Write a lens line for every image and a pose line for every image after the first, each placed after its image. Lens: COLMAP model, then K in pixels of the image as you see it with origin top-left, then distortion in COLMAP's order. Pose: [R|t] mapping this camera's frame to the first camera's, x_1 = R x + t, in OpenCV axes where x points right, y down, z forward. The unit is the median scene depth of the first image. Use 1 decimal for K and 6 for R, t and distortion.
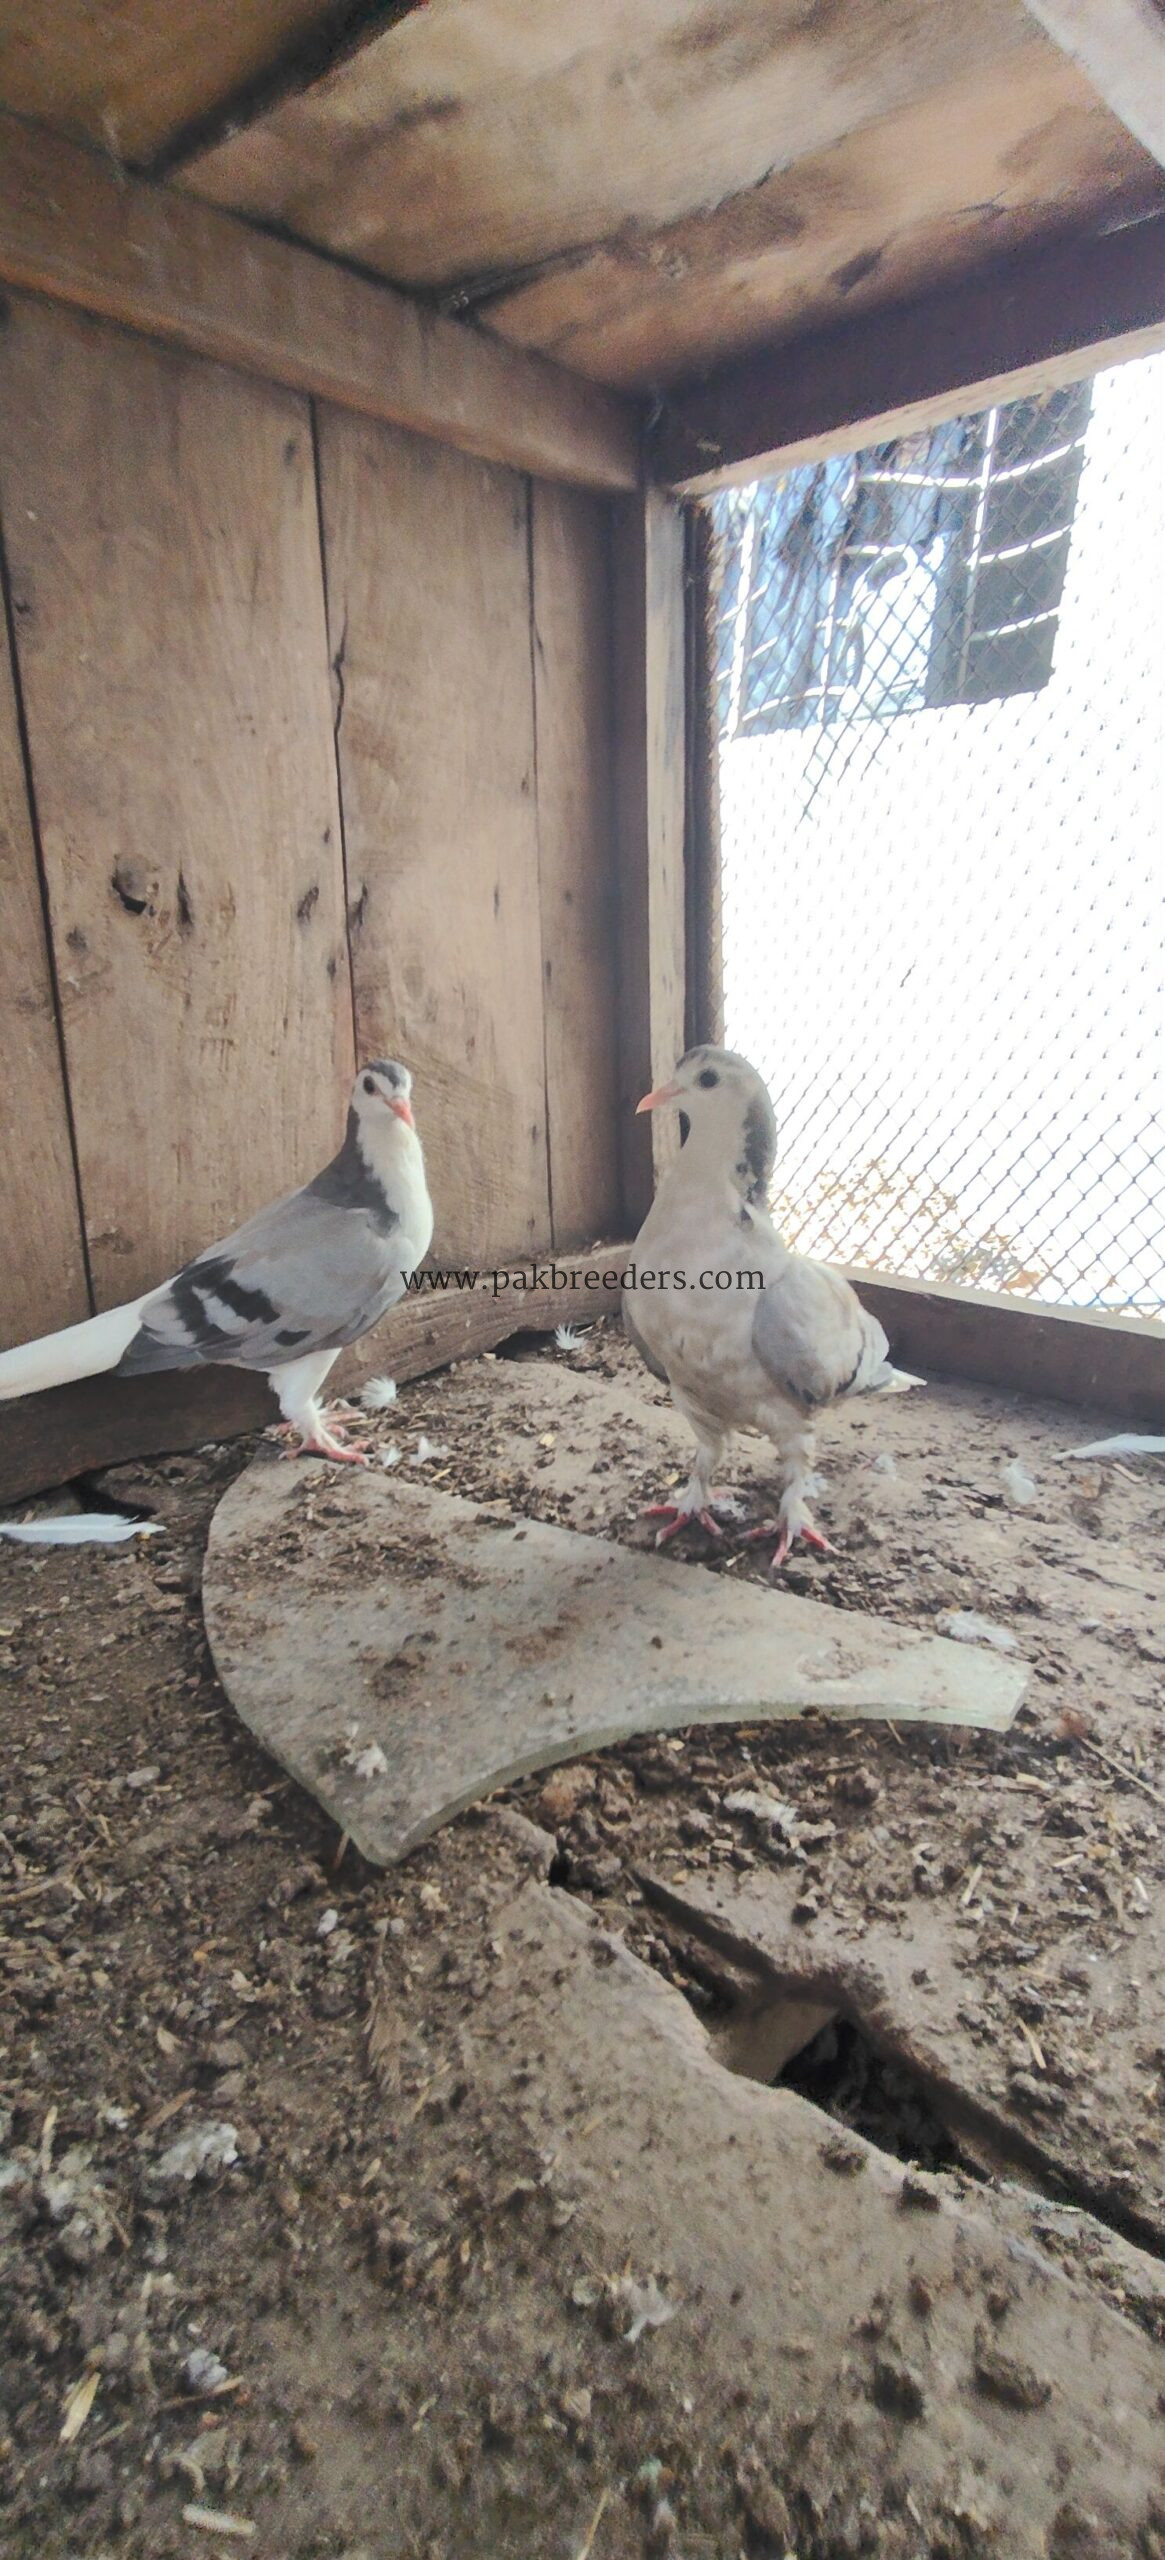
lens RADIAL K [[1126.2, 0, 633.2], [0, 1126.2, 1296.0], [0, 0, 1]] dist [-0.040193, 0.021769]
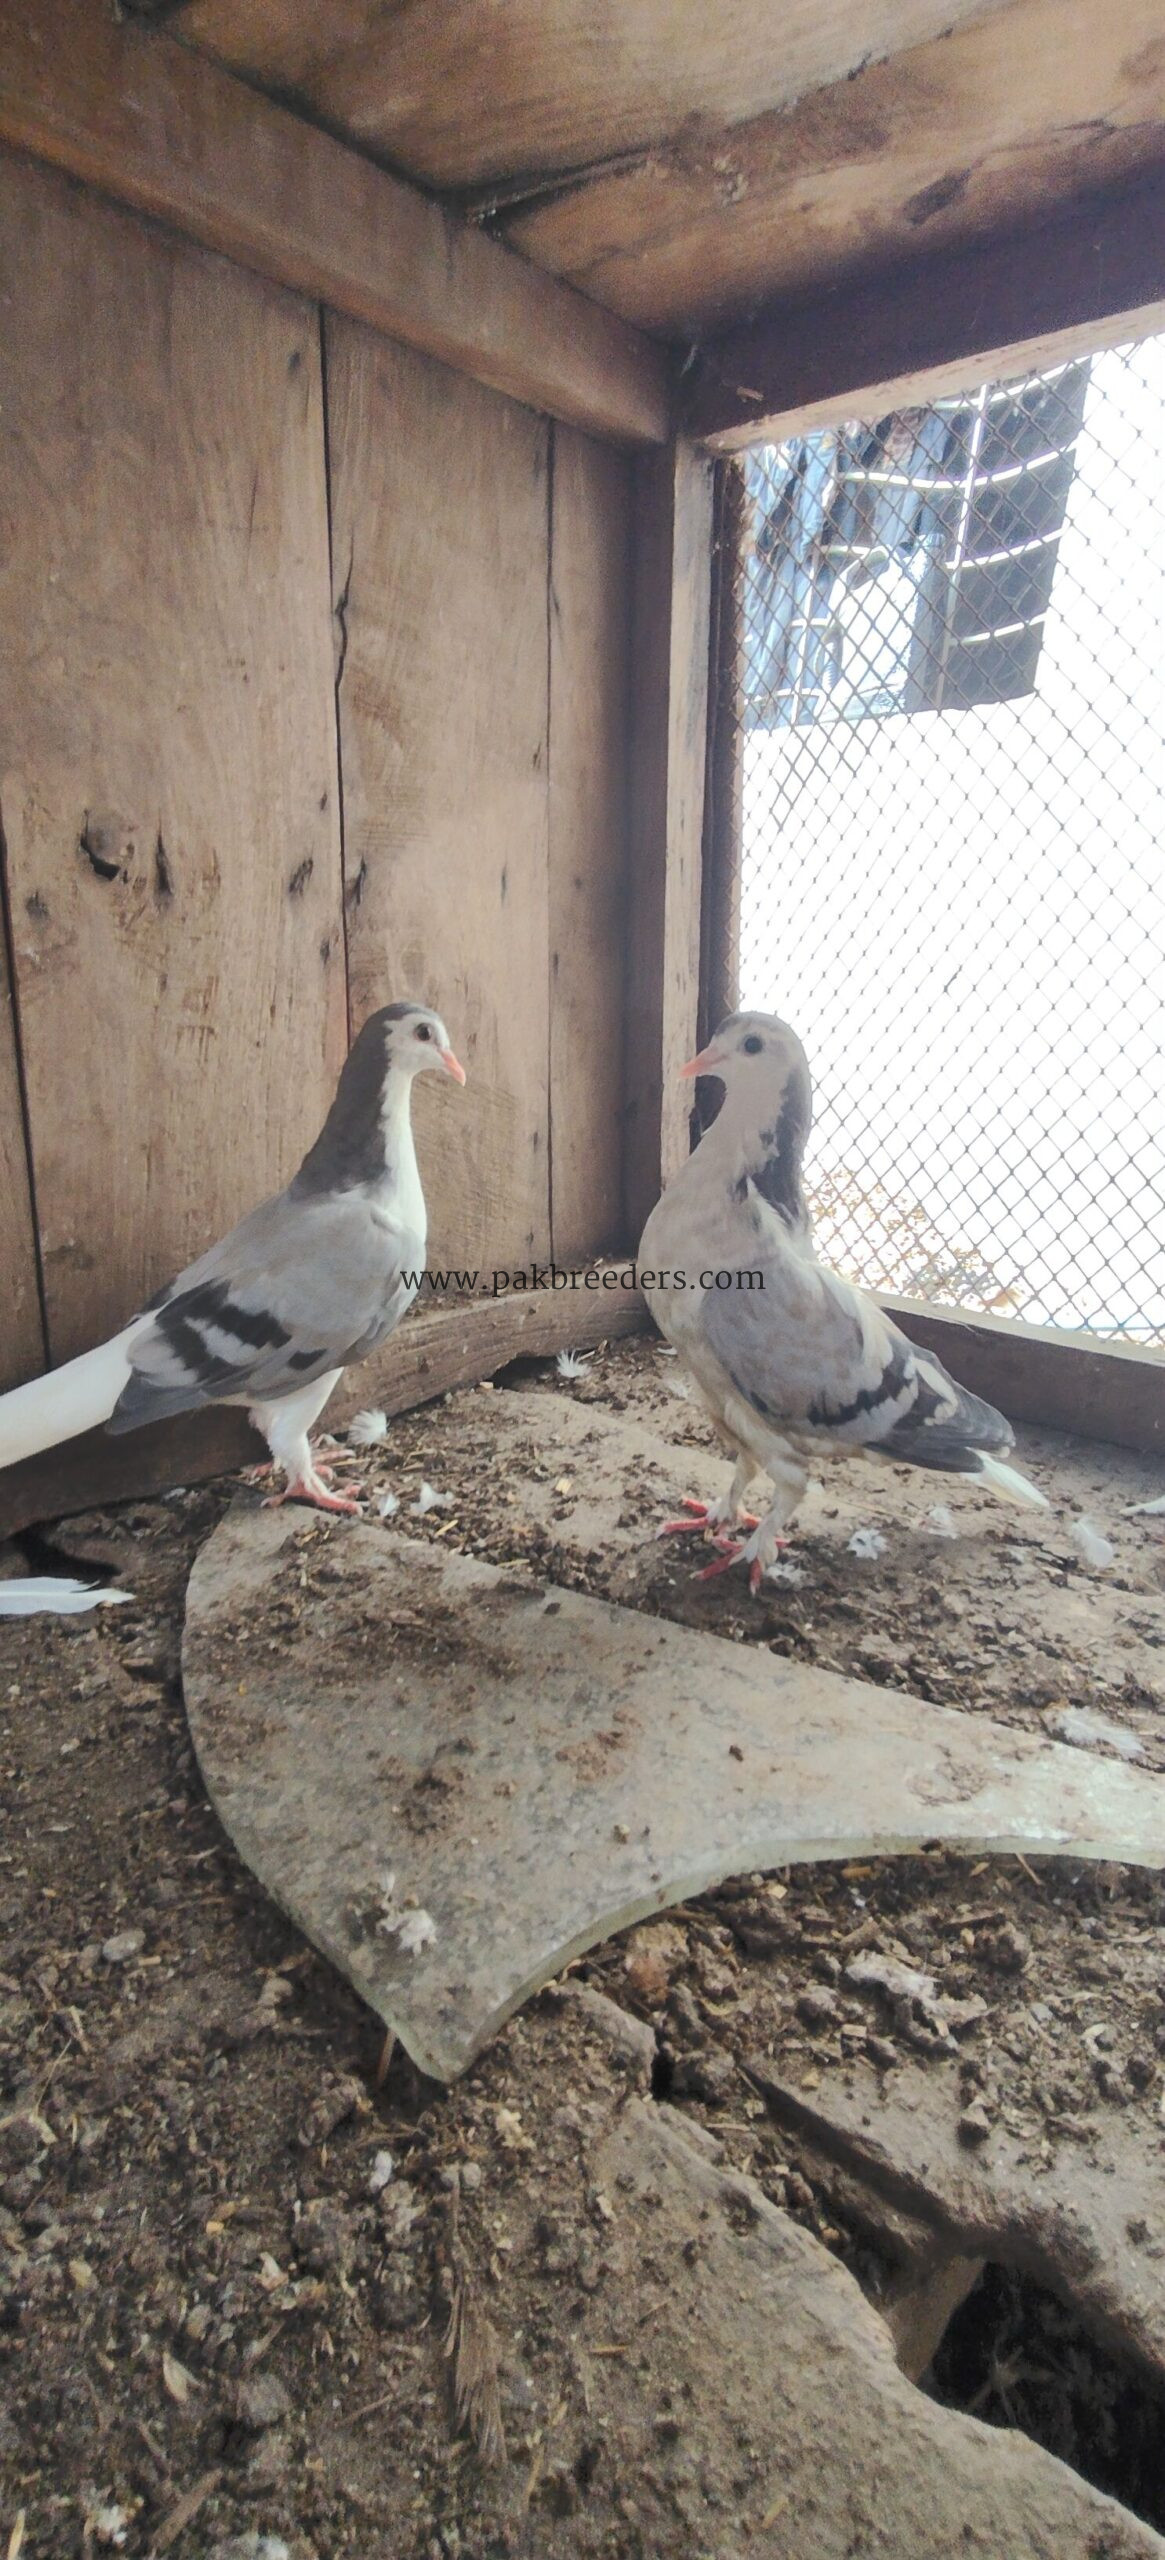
lens RADIAL K [[1071.1, 0, 582.5], [0, 1071.1, 1280.0], [0, 0, 1]] dist [-0.033551, 0.013396]
pose [[0.998736, 0.017610, 0.047081, -0.127351], [-0.017349, 0.999832, -0.005950, -0.037840], [-0.047178, 0.005126, 0.998873, 0.184728]]
